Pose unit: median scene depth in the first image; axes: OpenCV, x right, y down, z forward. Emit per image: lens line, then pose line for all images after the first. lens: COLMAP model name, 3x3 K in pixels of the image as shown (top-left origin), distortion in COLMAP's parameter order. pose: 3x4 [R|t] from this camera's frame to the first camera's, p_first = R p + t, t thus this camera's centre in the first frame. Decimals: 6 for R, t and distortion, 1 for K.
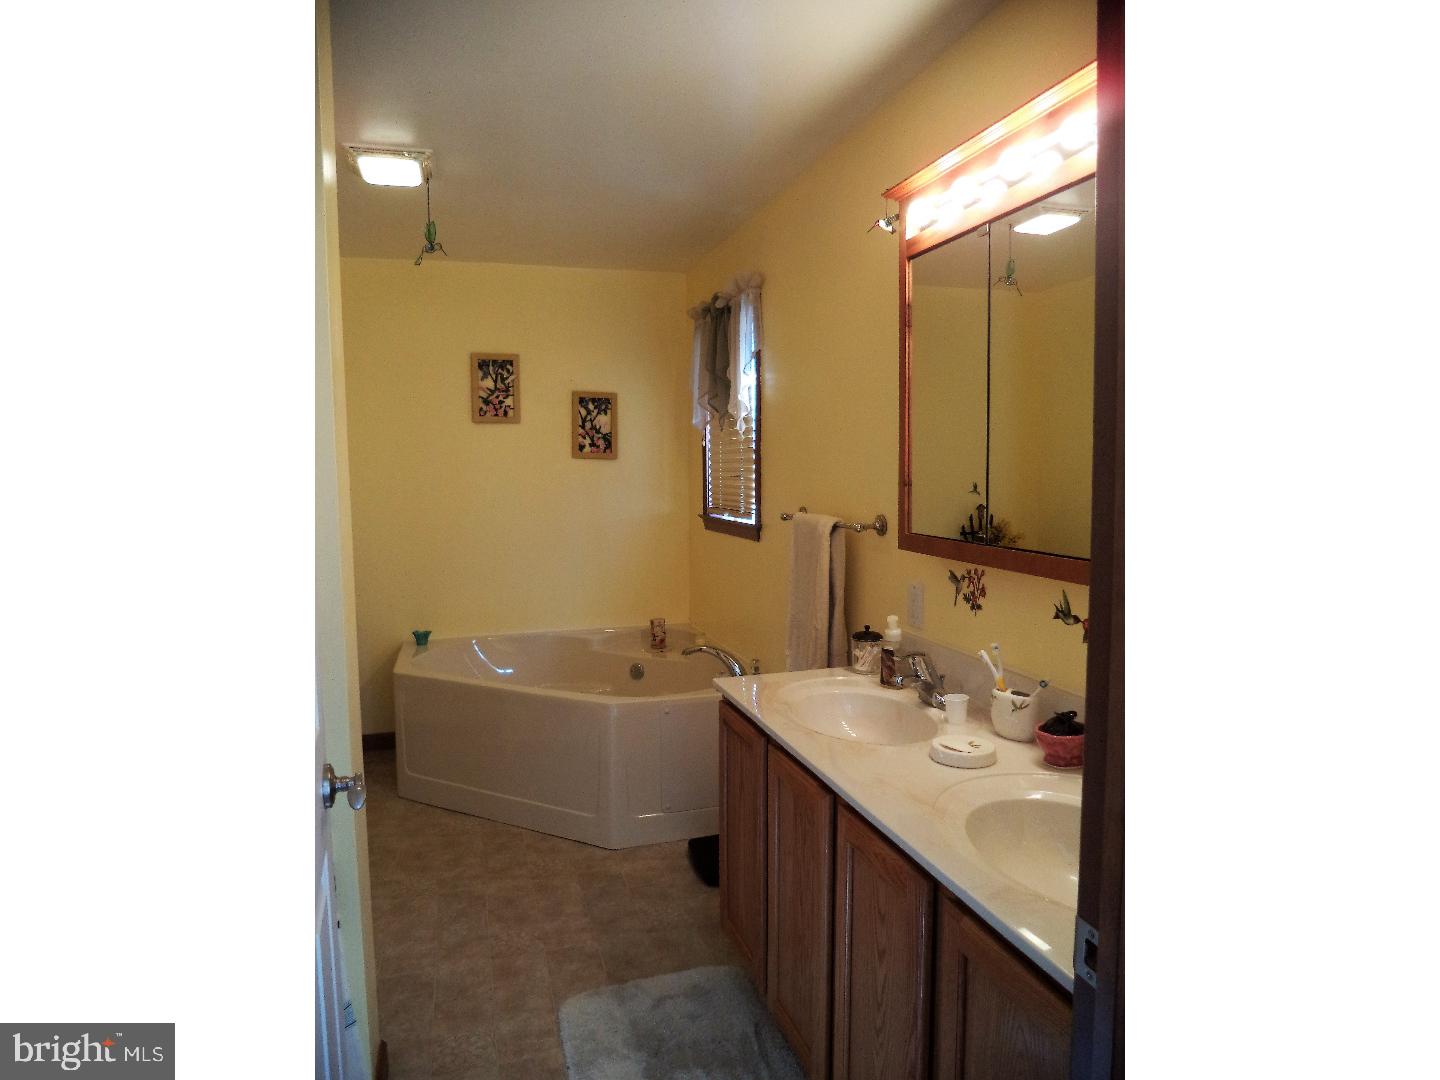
lens RADIAL K [[853.7, 0, 713.1], [0, 853.7, 540.2], [0, 0, 1]] dist [-0.005713, 0.000495]
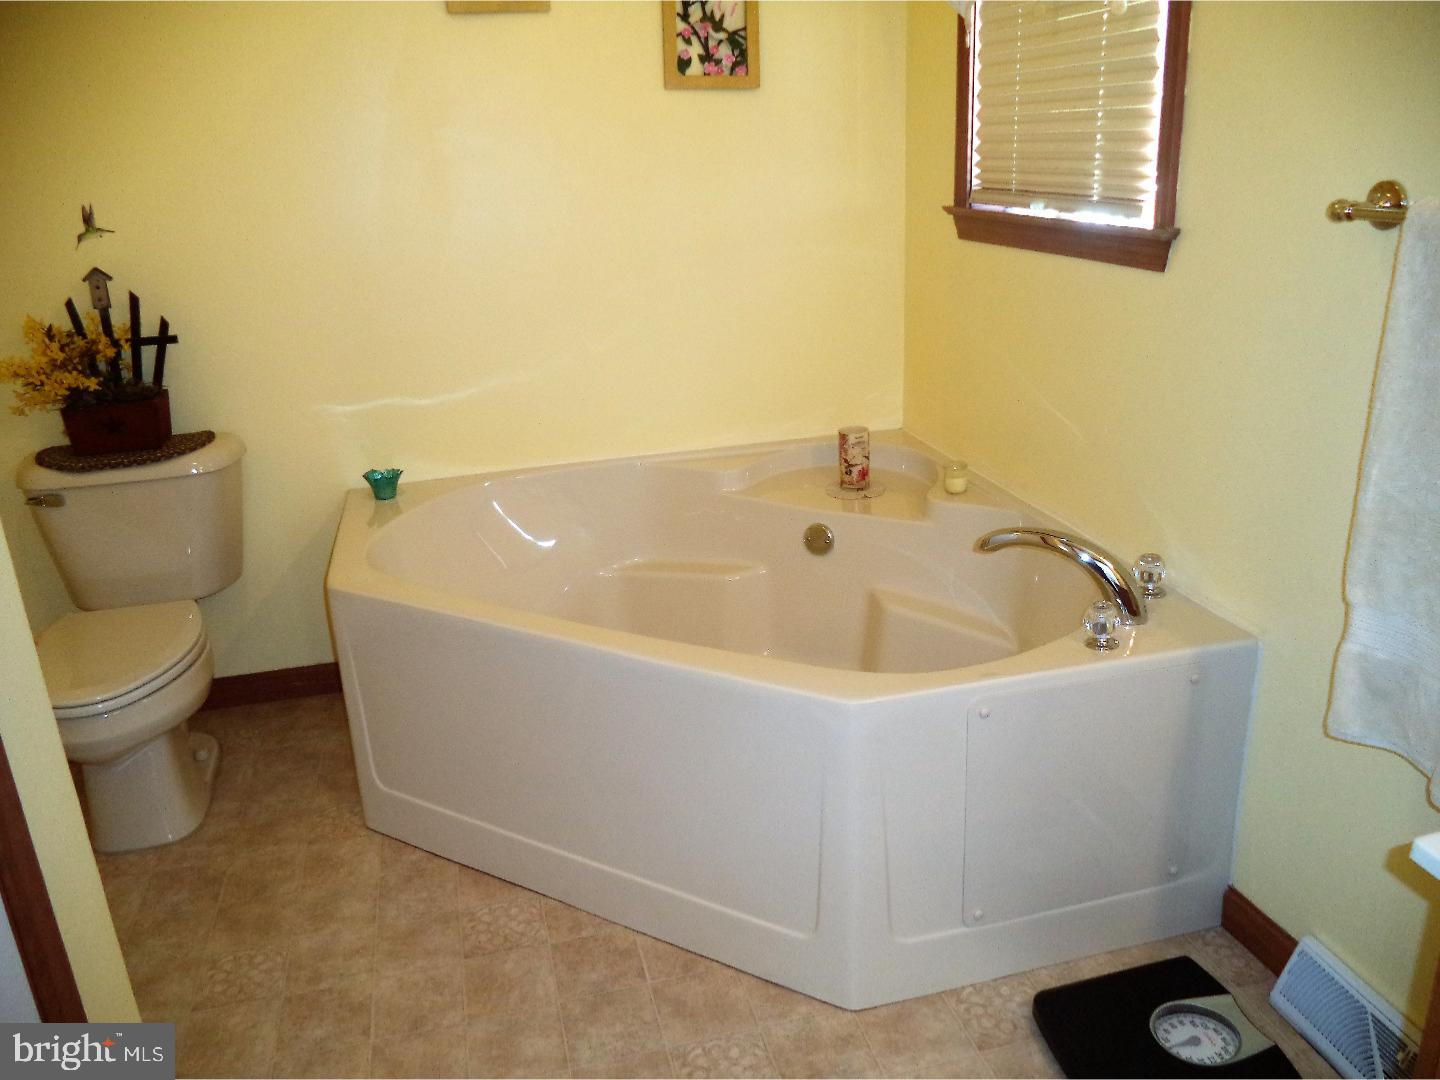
lens RADIAL K [[1136.1, 0, 720.0], [0, 1136.1, 540.0], [0, 0, 1]] dist [-0.036571, -0.000670]
pose [[0.998310, -0.013008, -0.056635, -0.107432], [0.026893, 0.967392, 0.251852, -0.012847], [0.051512, -0.252949, 0.966107, 0.356894]]
